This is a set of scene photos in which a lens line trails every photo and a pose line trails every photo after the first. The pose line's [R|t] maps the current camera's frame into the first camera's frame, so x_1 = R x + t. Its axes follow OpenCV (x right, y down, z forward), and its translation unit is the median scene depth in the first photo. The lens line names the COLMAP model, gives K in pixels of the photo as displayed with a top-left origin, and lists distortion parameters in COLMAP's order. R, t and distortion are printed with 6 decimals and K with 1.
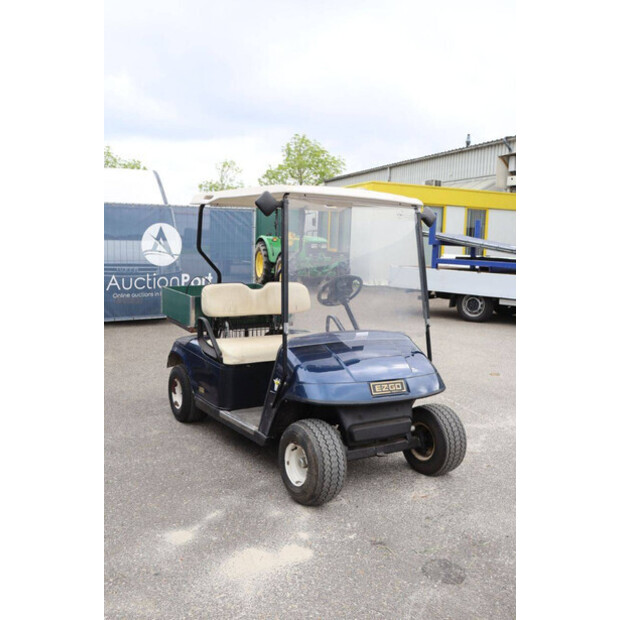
lens RADIAL K [[602.8, 0, 310.0], [0, 602.8, 310.0], [0, 0, 1]] dist [-0.074195, 0.023803]
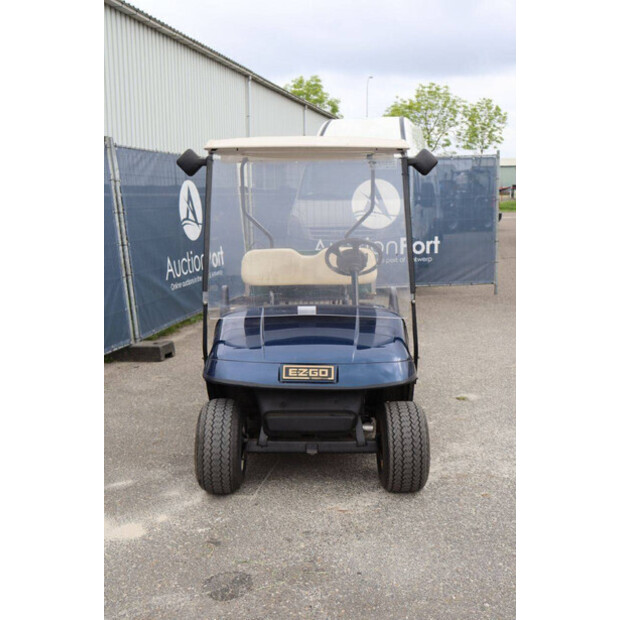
lens RADIAL K [[727.8, 0, 310.0], [0, 727.8, 310.0], [0, 0, 1]] dist [0.008774, -0.000056]
pose [[0.845953, 0.044300, -0.531414, 0.641653], [-0.023270, 0.998661, 0.046207, -0.005730], [0.532750, -0.026723, 0.845851, 0.135224]]
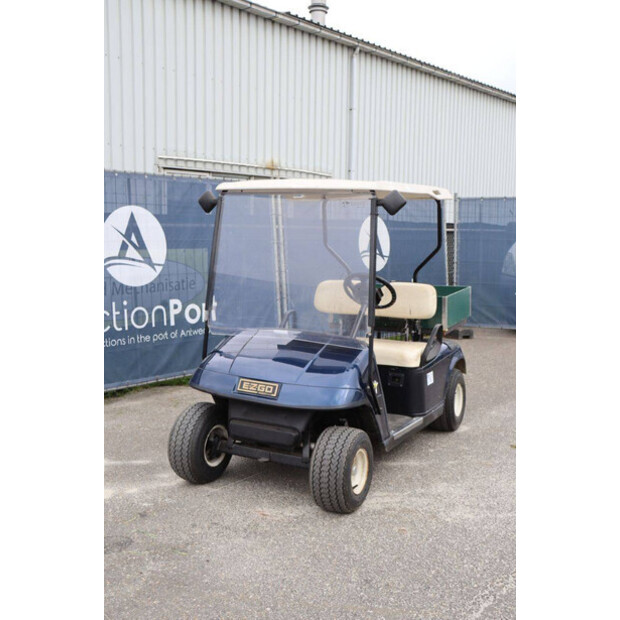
lens RADIAL K [[721.3, 0, 310.0], [0, 721.3, 310.0], [0, 0, 1]] dist [0.000469, 0.007341]
pose [[0.516535, 0.074124, -0.853052, 1.086983], [-0.094156, 0.995122, 0.029455, -0.032860], [0.851073, 0.065105, 0.520995, 0.449038]]
